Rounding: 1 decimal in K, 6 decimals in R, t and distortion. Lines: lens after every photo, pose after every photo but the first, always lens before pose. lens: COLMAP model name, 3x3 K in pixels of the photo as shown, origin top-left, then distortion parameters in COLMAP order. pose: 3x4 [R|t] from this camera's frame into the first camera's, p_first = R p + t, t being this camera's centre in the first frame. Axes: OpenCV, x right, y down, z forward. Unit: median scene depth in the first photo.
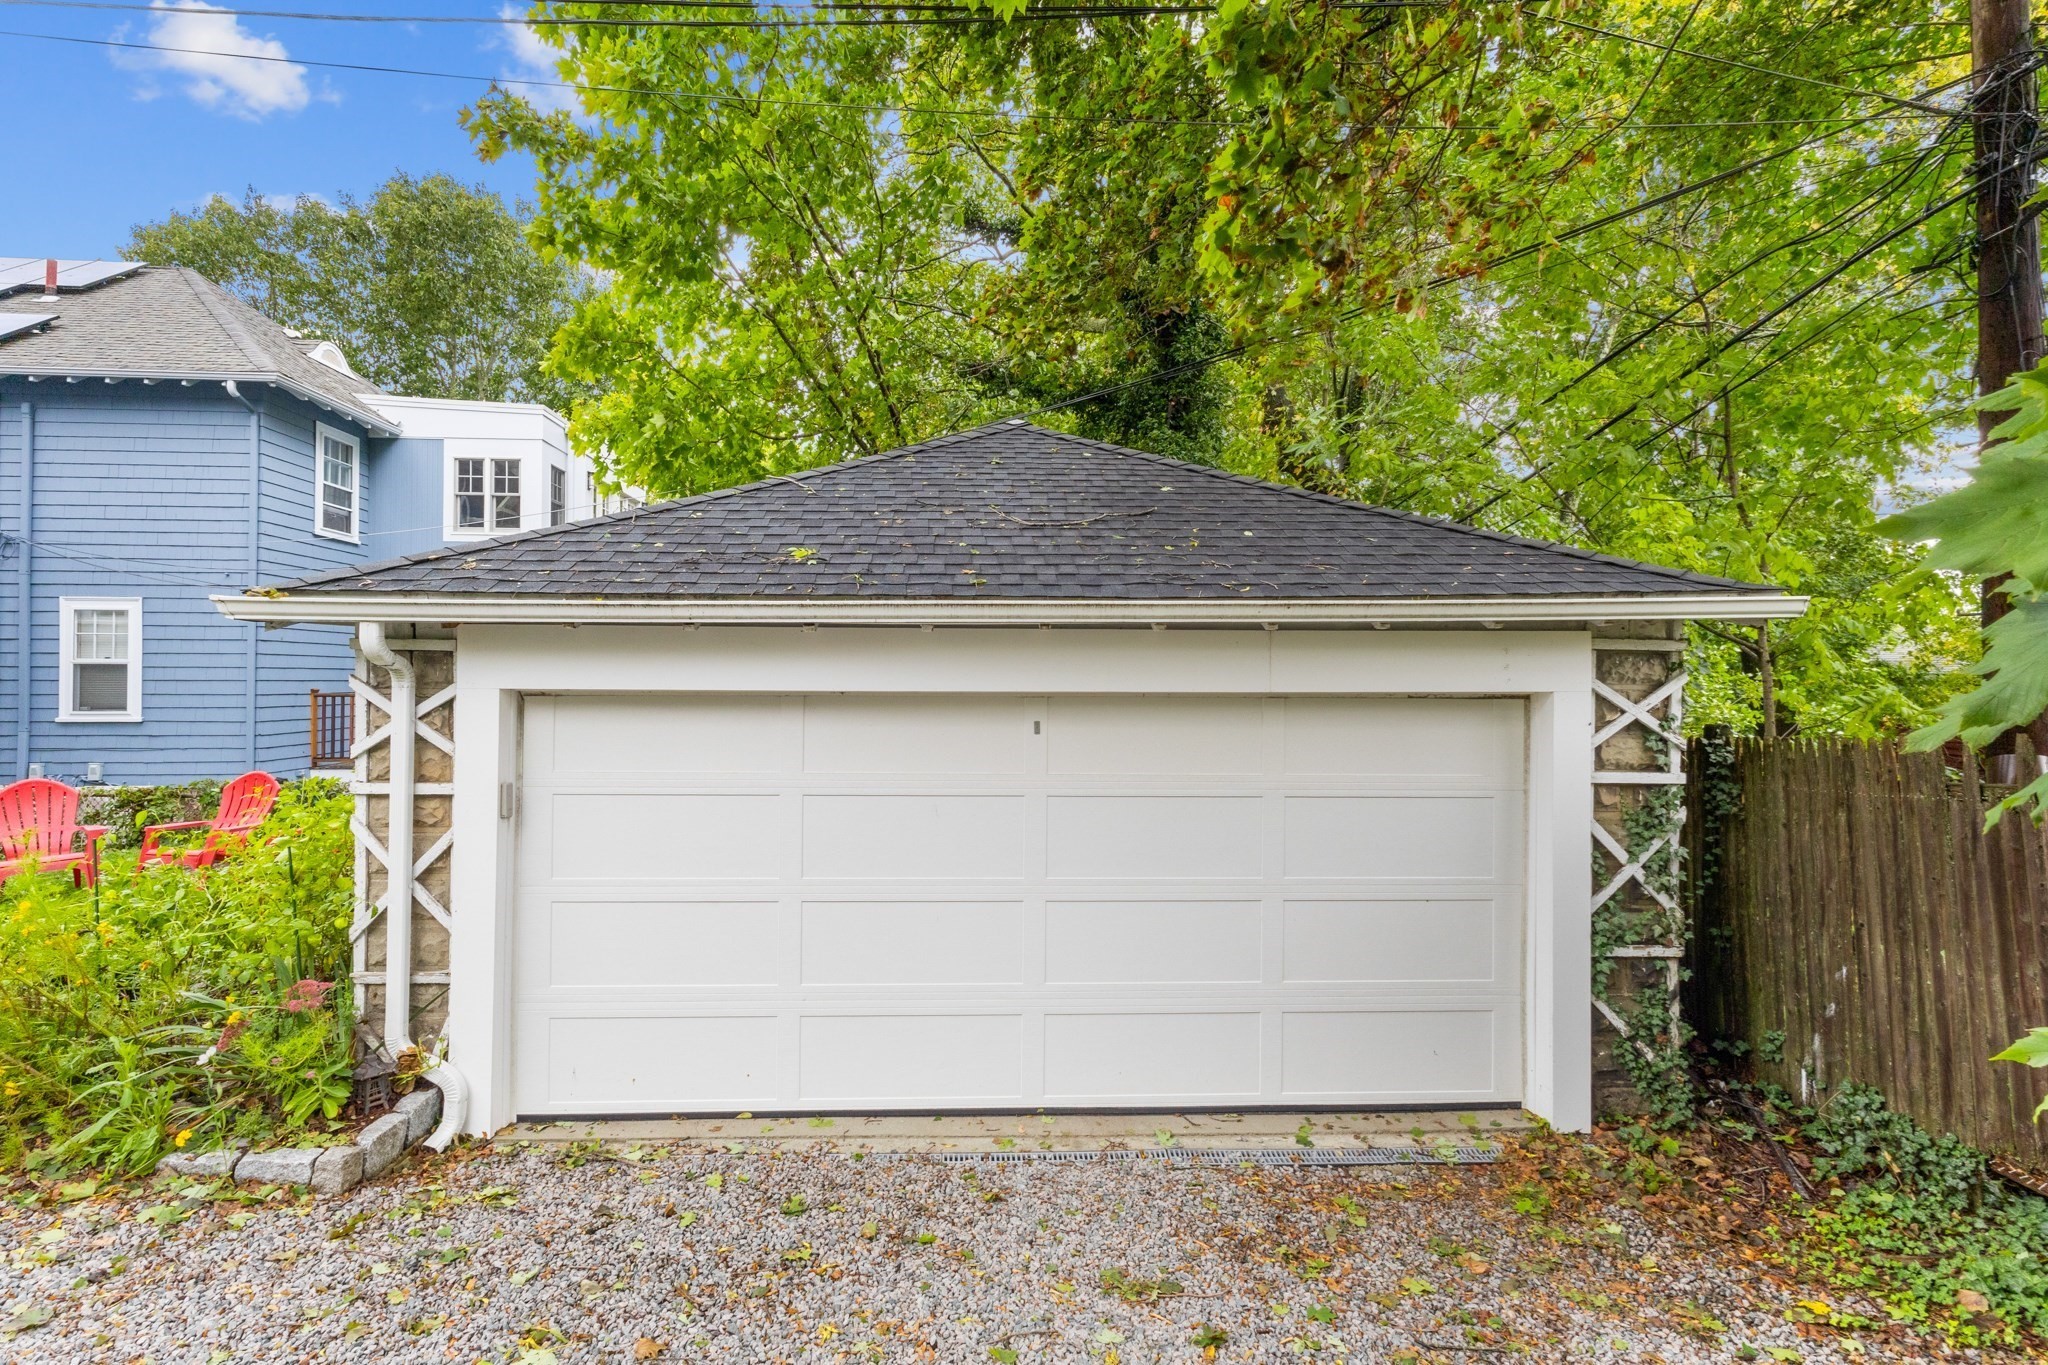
lens RADIAL K [[947.3, 0, 1019.6], [0, 947.3, 675.0], [0, 0, 1]] dist [0.000537, 0.002923]
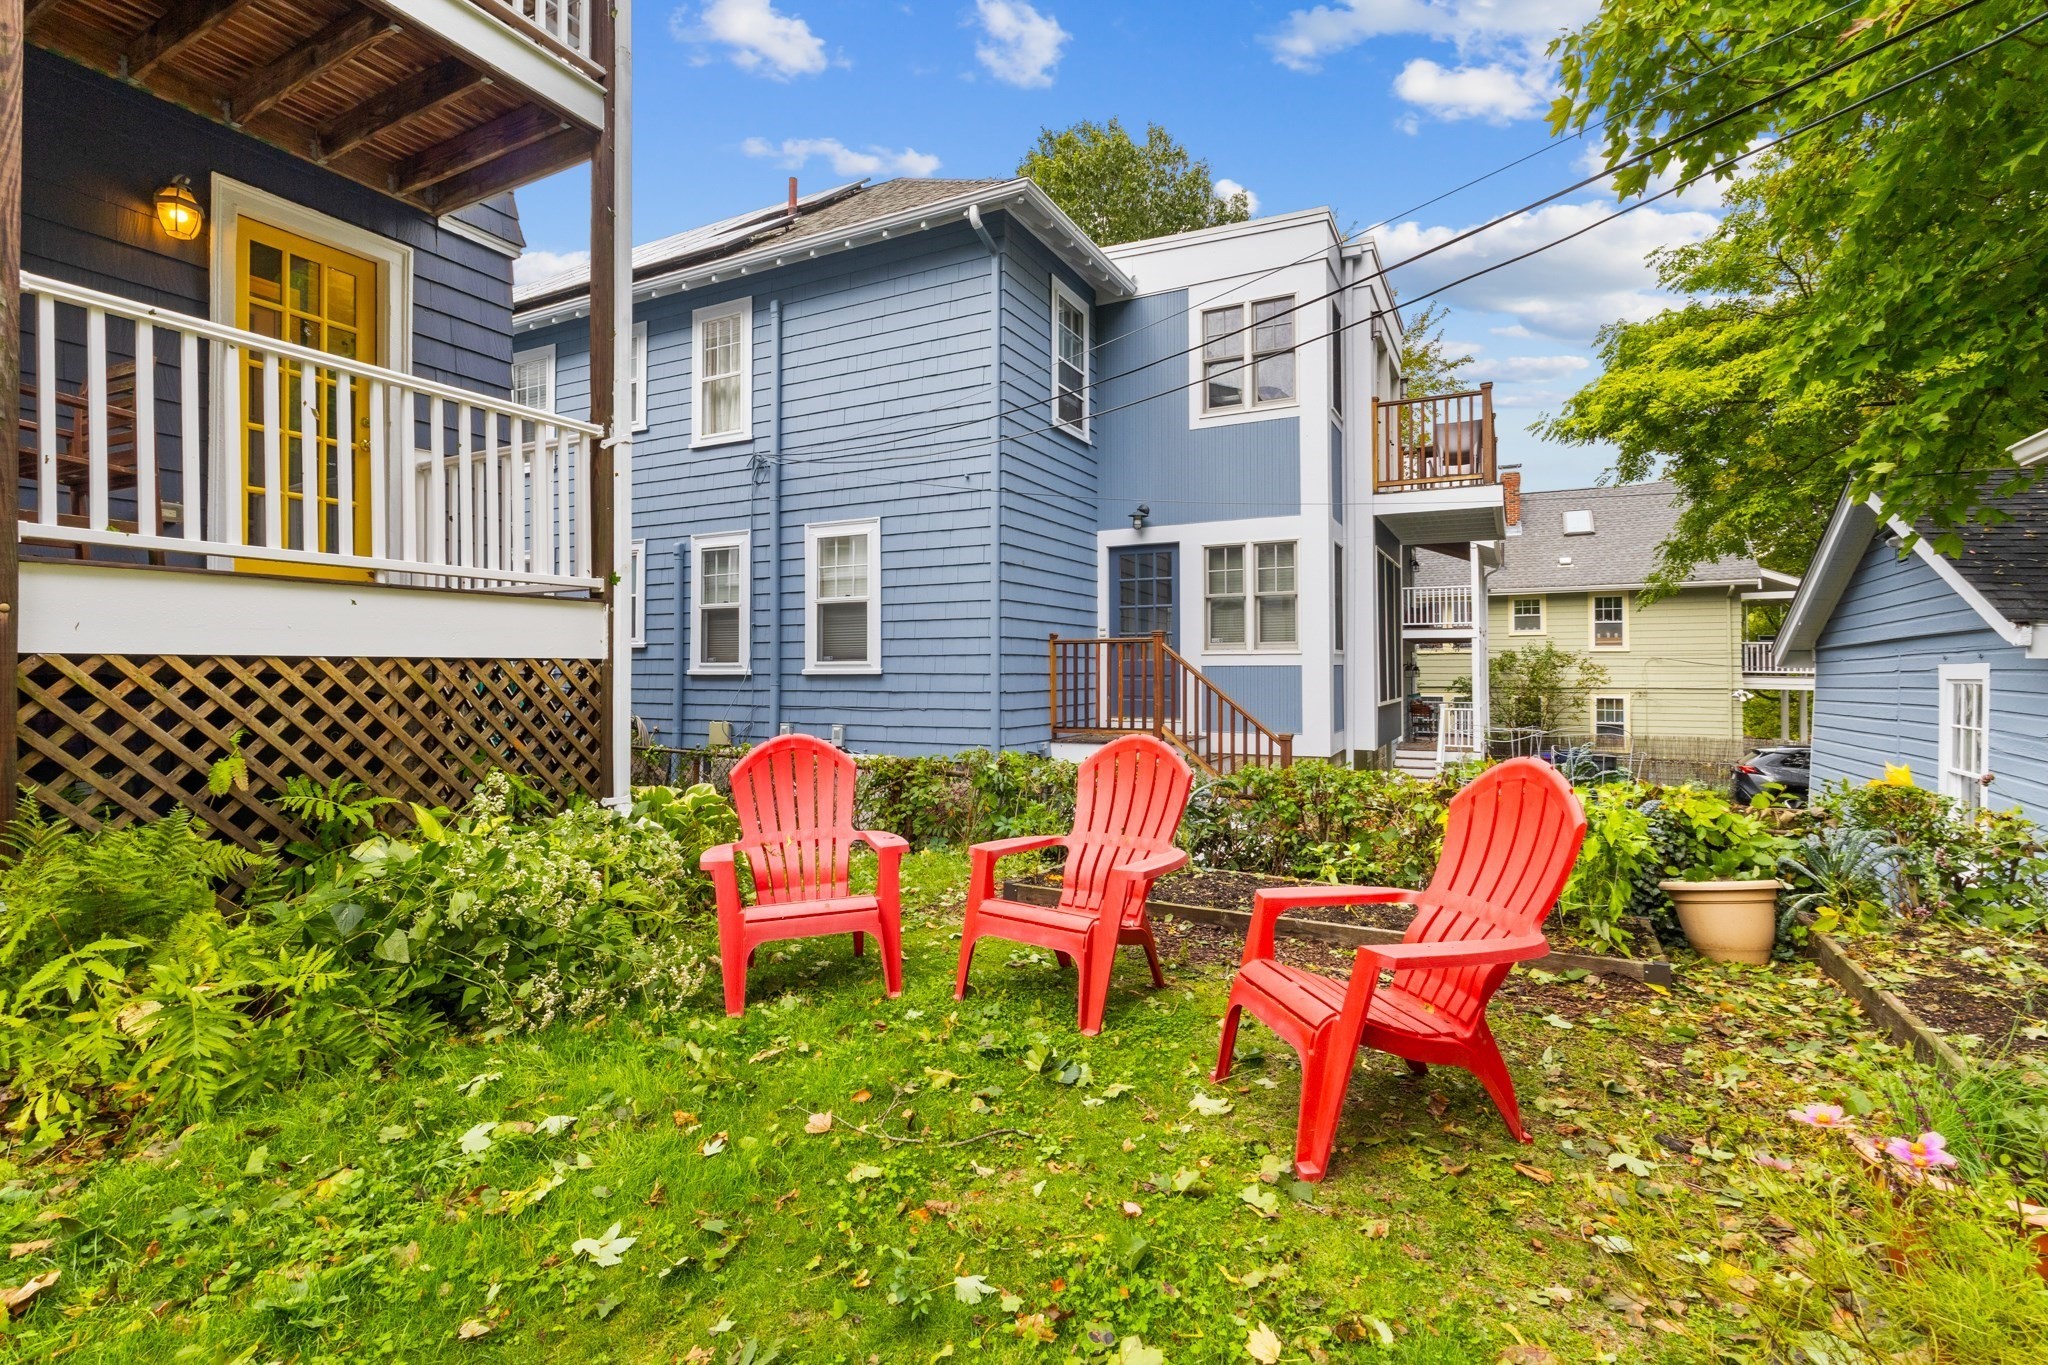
lens RADIAL K [[947.3, 0, 1024.2], [0, 947.3, 664.6], [0, 0, 1]] dist [0.000537, 0.002923]
pose [[0.854694, -0.011220, -0.519012, -1.118634], [0.008072, 0.999933, -0.008324, 0.130422], [0.519070, 0.002926, 0.854727, 1.052199]]
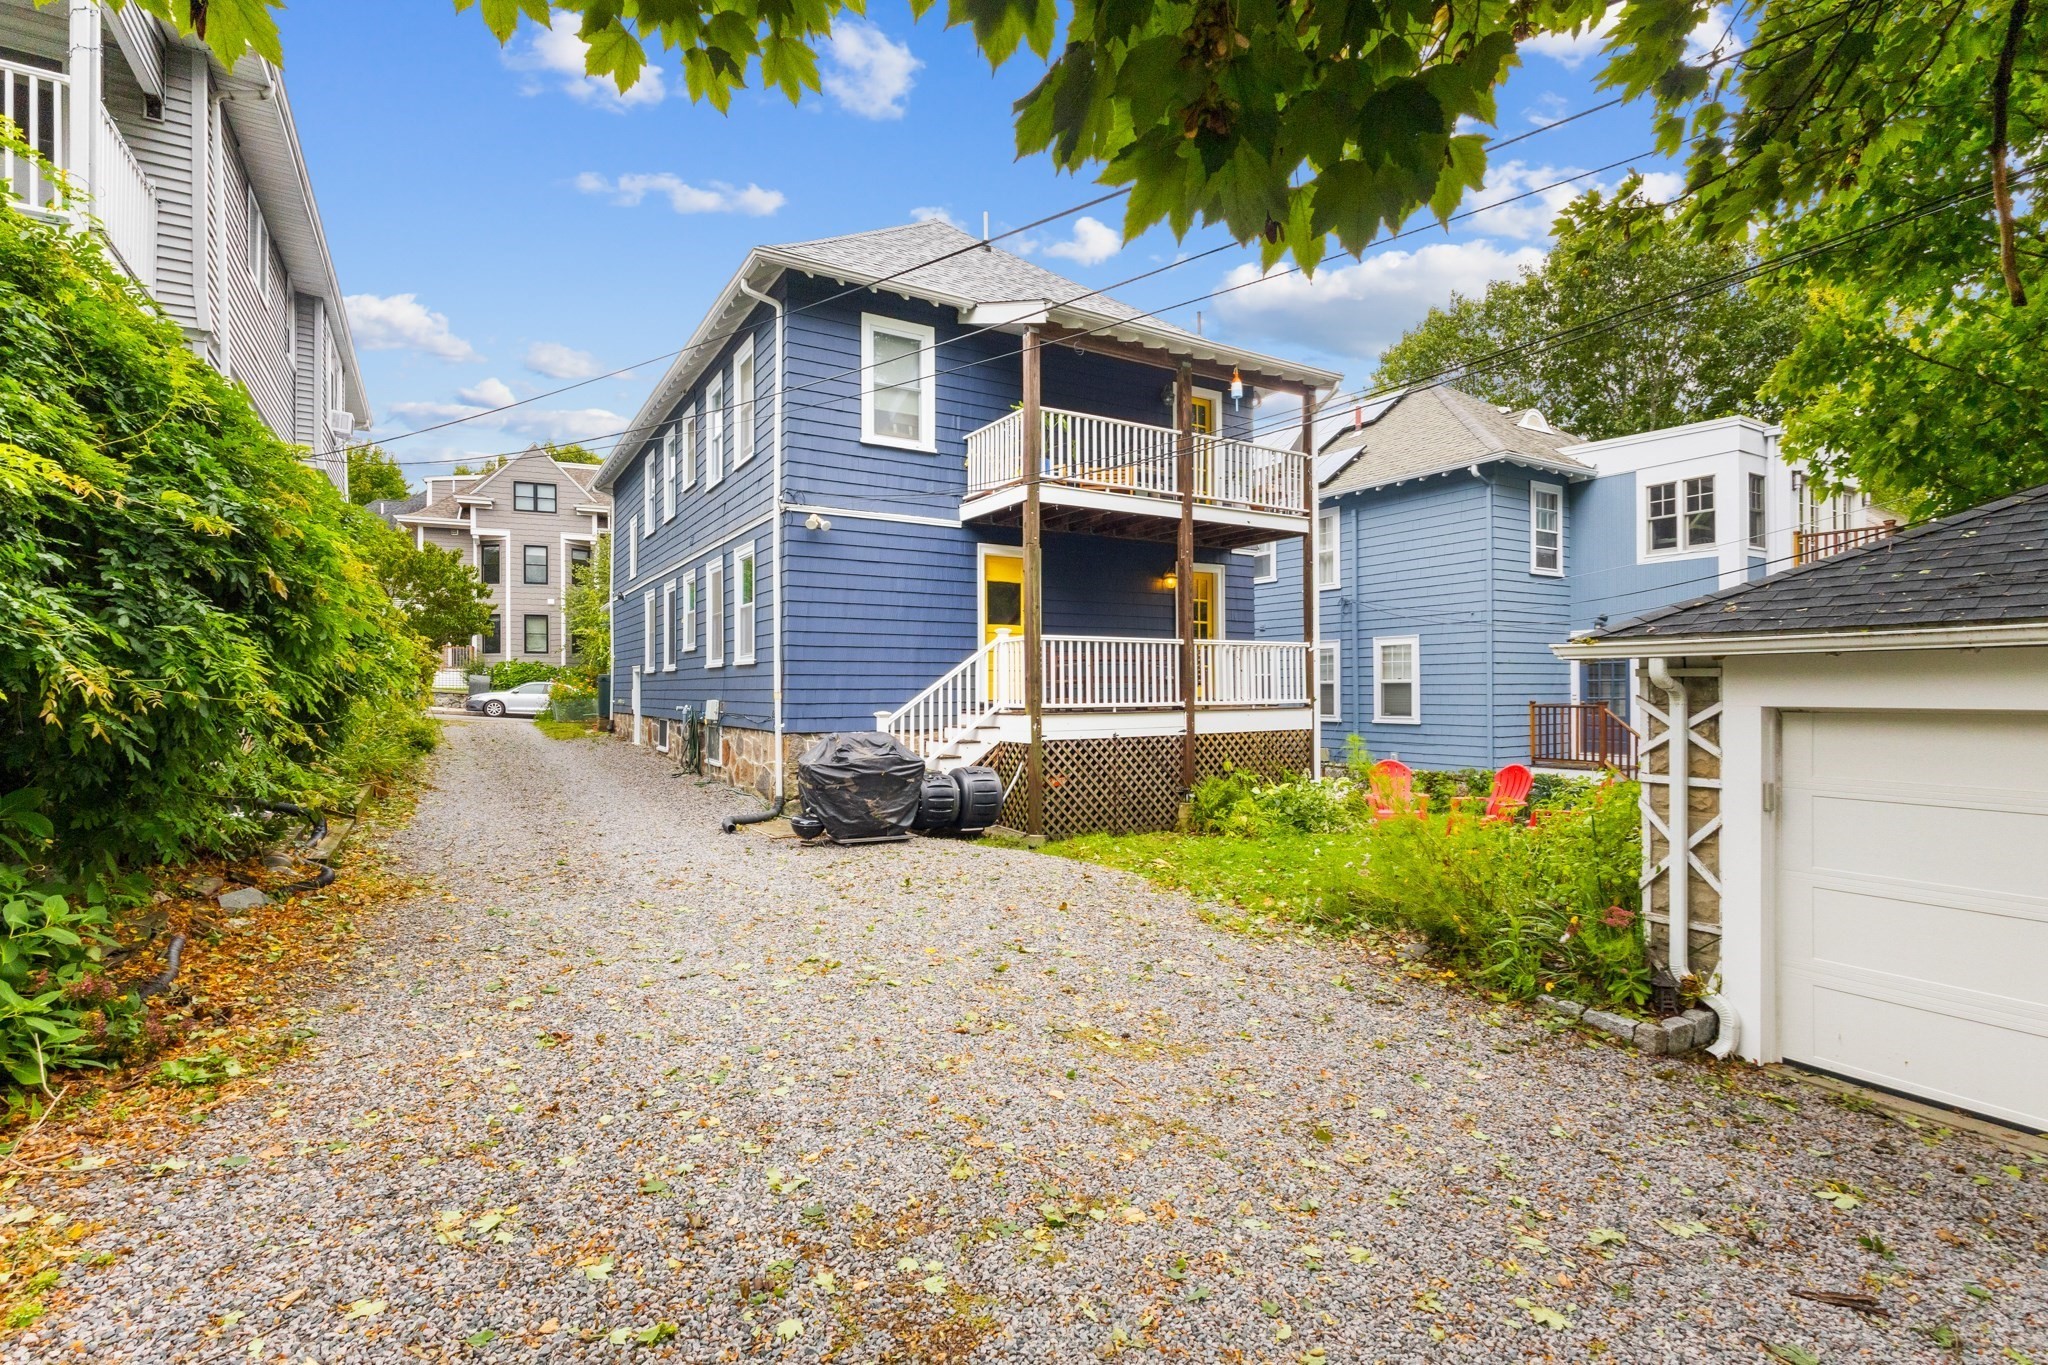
lens RADIAL K [[947.3, 0, 1018.8], [0, 947.3, 684.1], [0, 0, 1]] dist [0.000537, 0.002923]
pose [[0.456878, -0.011544, -0.889454, 0.108640], [0.011043, 0.999912, -0.007305, -0.015687], [0.889461, -0.006484, 0.456966, -0.417137]]
